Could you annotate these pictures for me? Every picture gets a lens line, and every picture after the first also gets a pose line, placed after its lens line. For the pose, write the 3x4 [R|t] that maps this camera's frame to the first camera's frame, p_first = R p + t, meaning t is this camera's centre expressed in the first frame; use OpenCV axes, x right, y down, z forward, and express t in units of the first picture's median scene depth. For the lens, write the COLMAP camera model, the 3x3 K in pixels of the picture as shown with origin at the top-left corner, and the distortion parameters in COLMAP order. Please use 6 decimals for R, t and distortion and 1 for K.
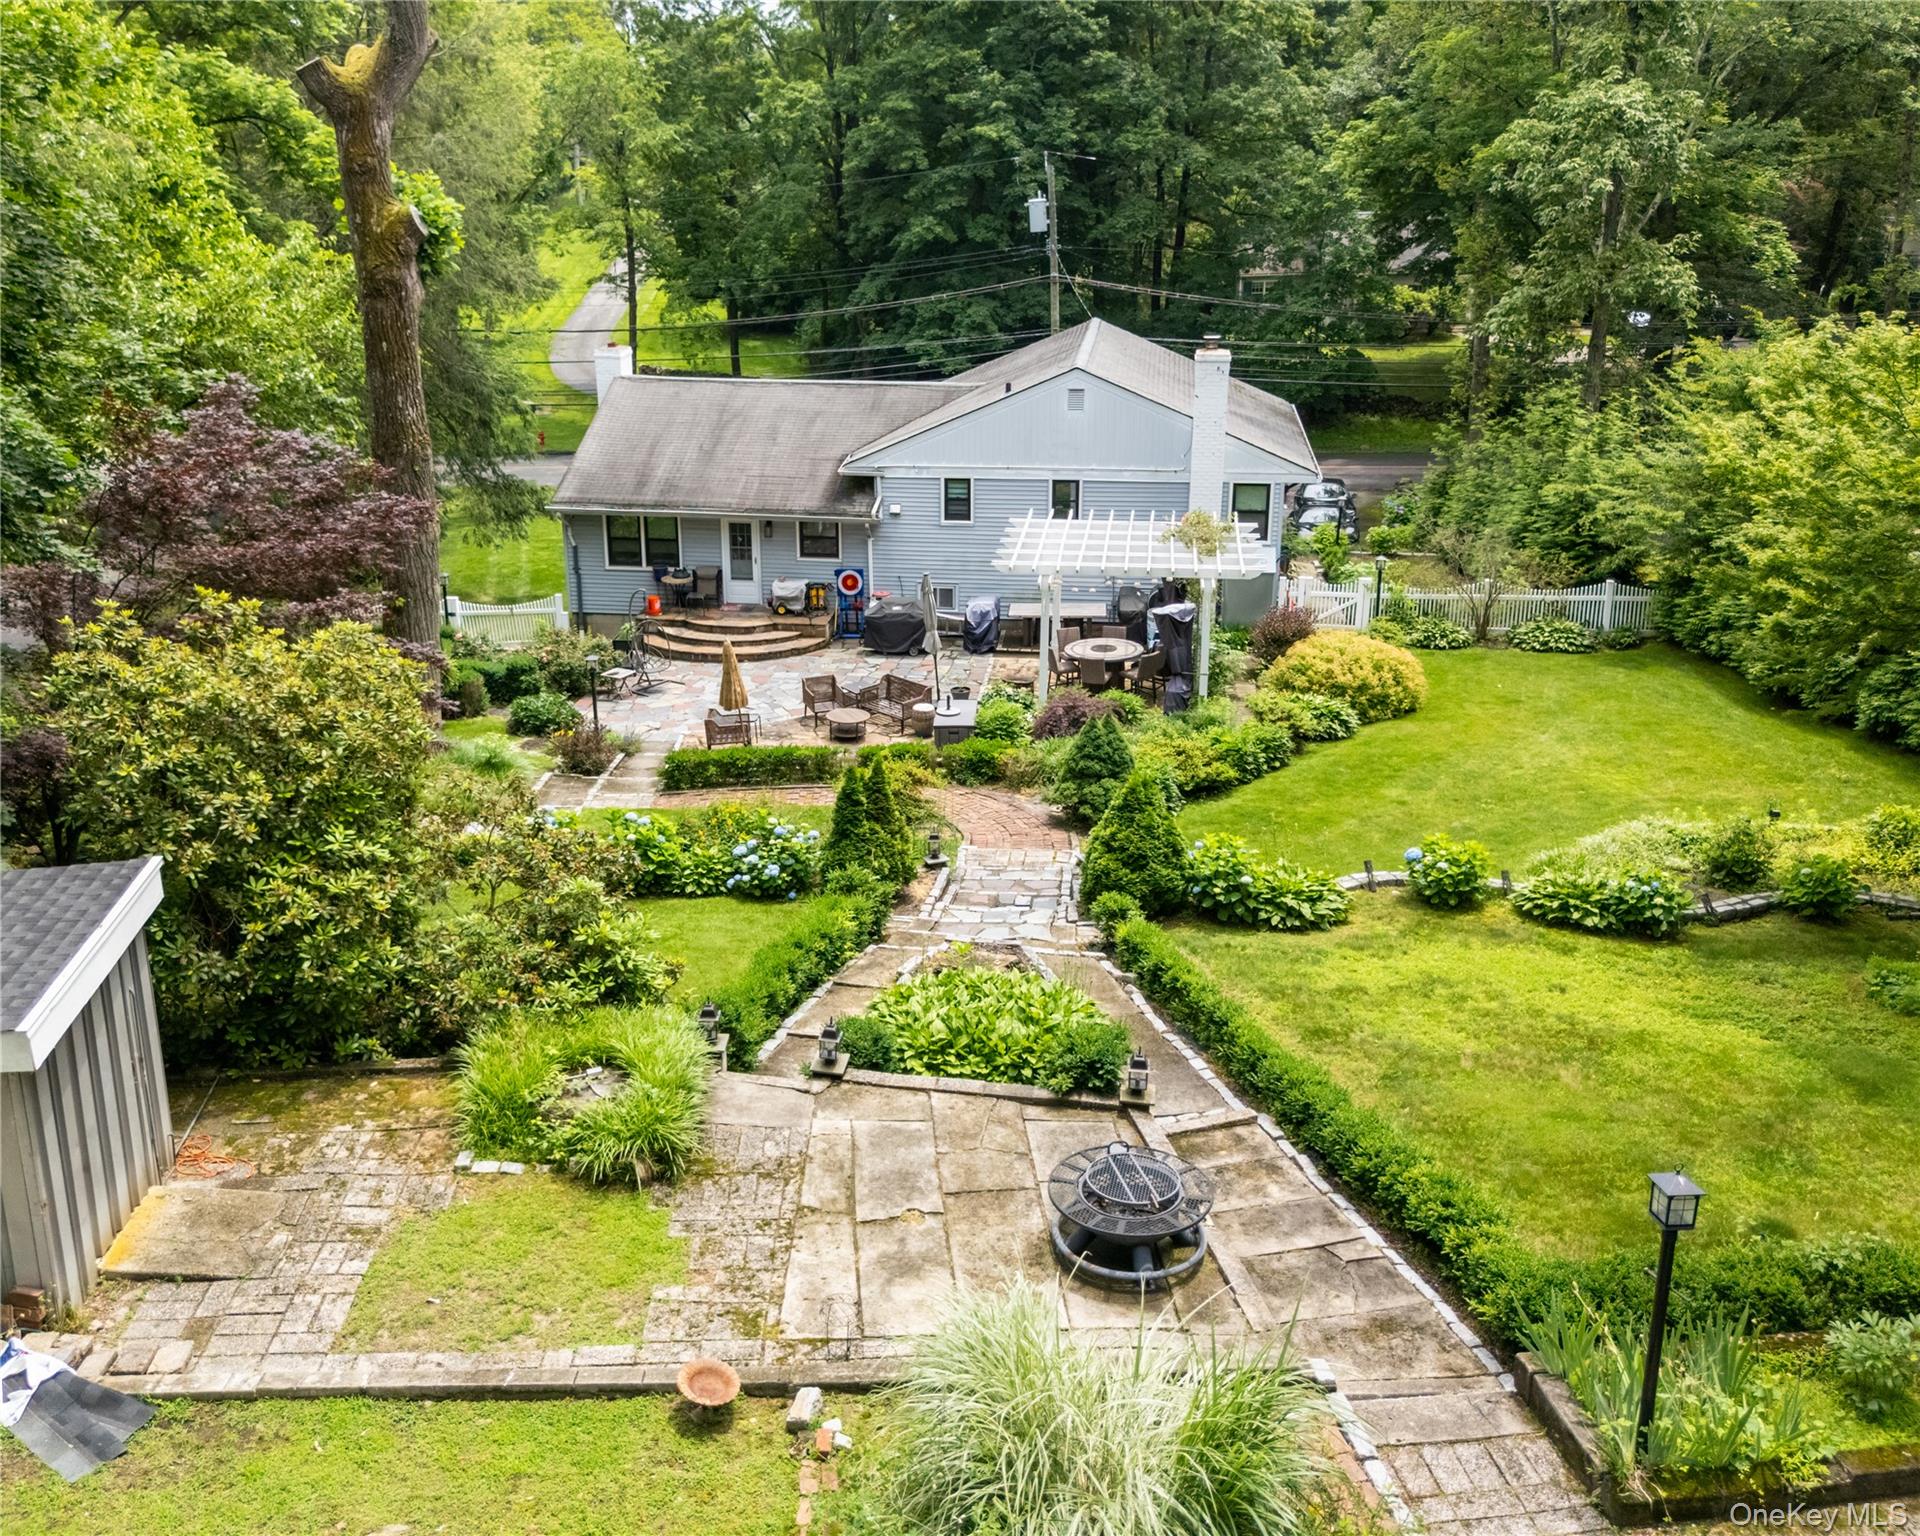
lens RADIAL K [[1491.9, 0, 960.0], [0, 1491.9, 768.0], [0, 0, 1]] dist [-0.000094, -0.001604]
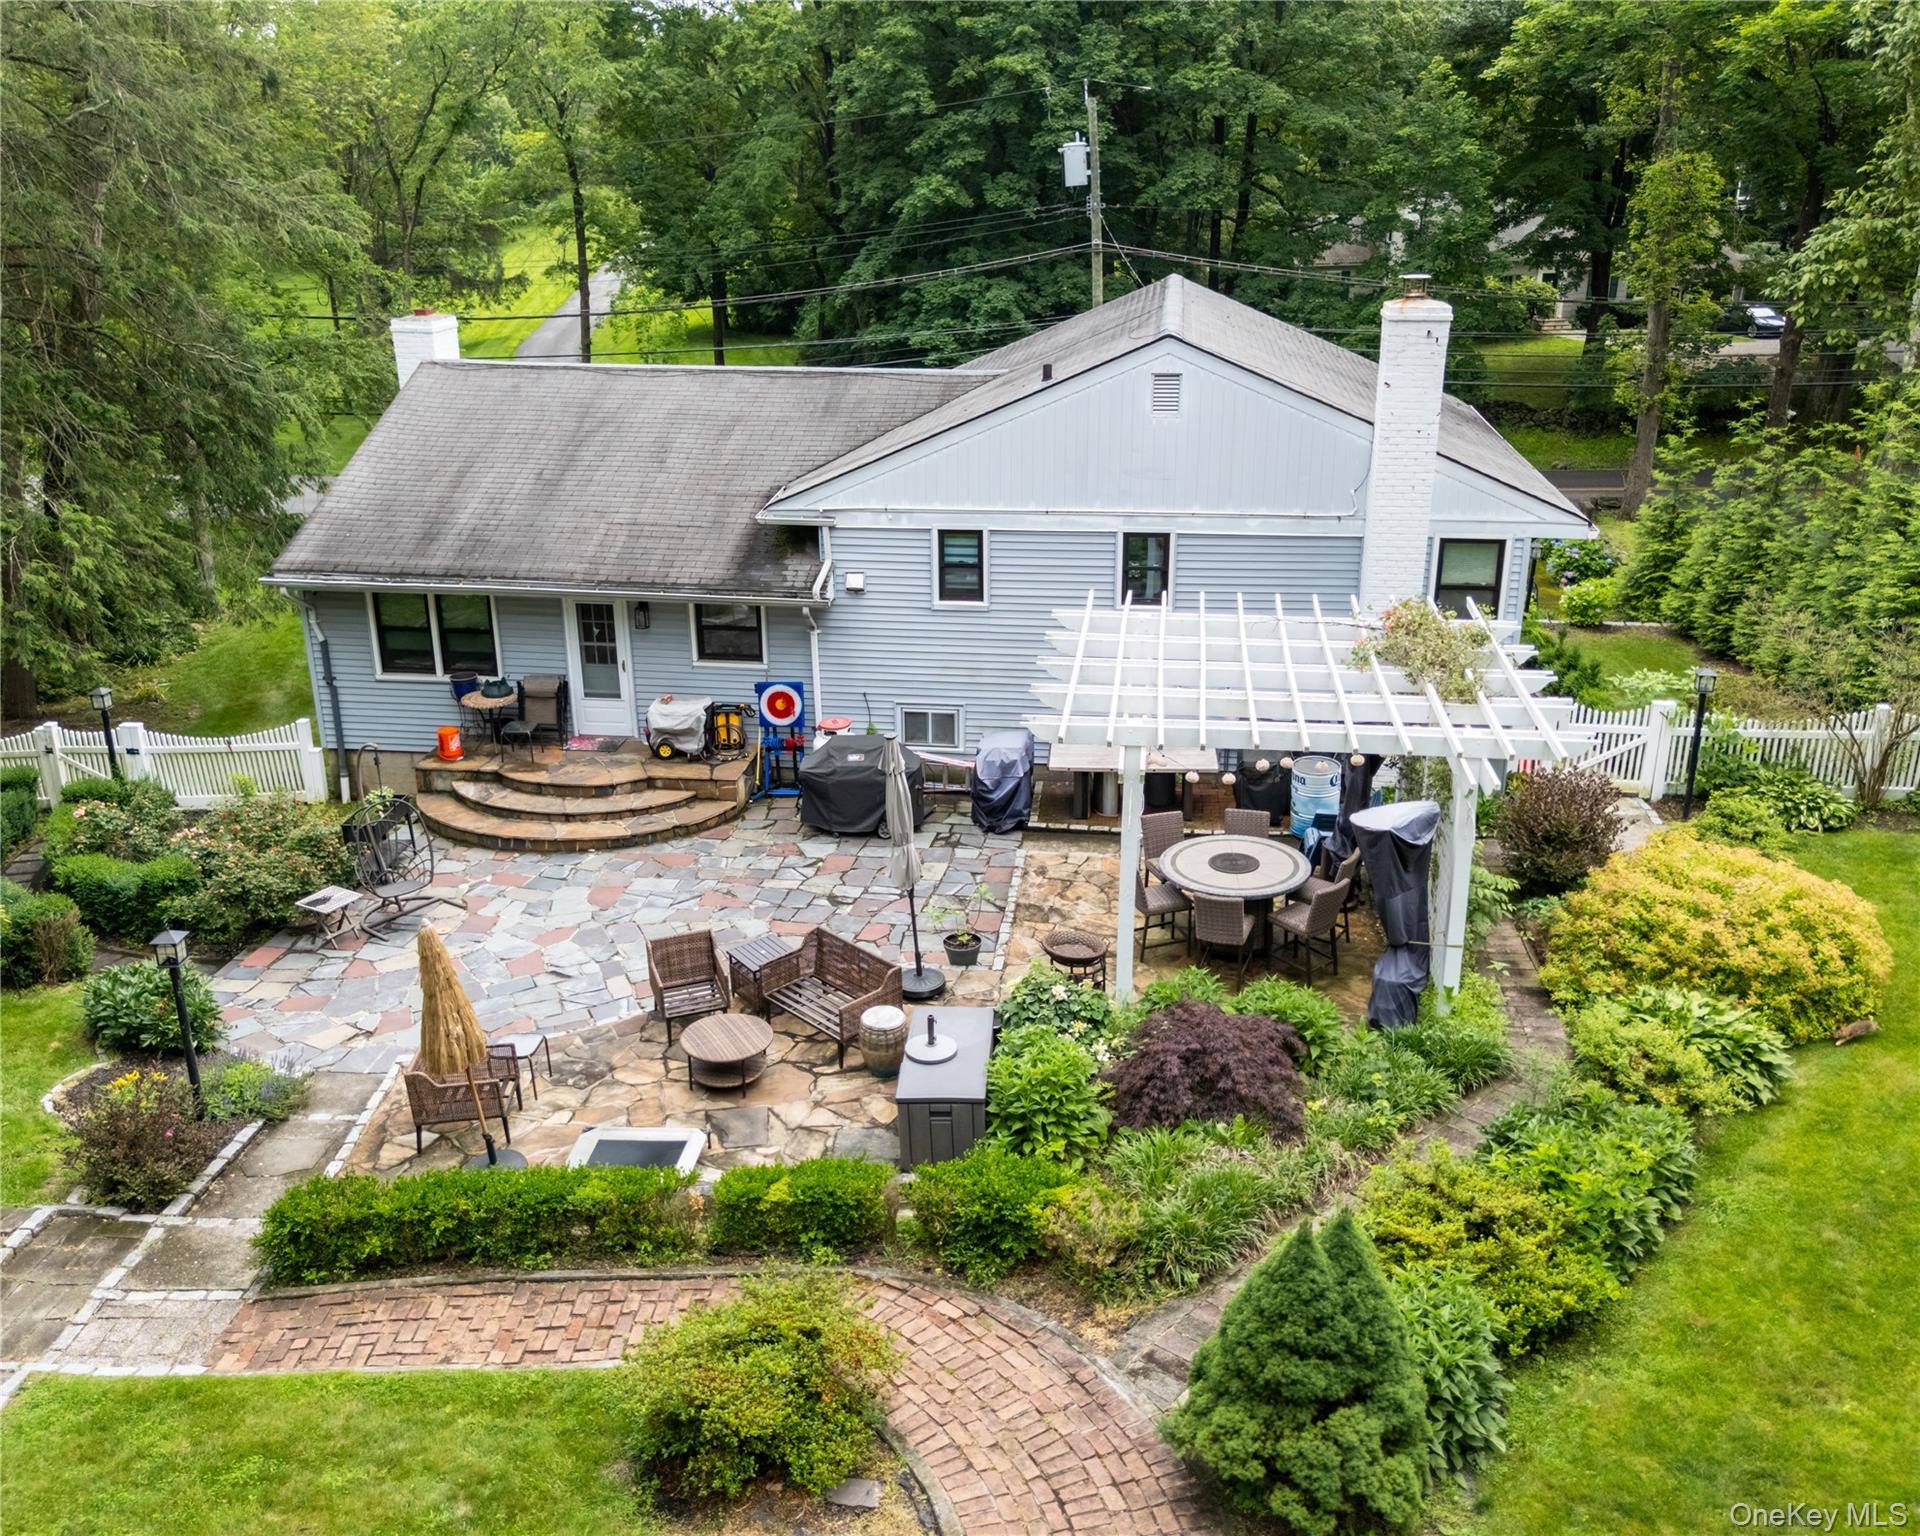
lens RADIAL K [[1337.6, 0, 1004.2], [0, 1337.6, 771.2], [0, 0, 1]] dist [0.003423, -0.000615]
pose [[0.999918, -0.003895, 0.012221, 0.008517], [0.003682, 0.999842, 0.017410, -0.106913], [-0.012287, -0.017363, 0.999774, 0.467705]]
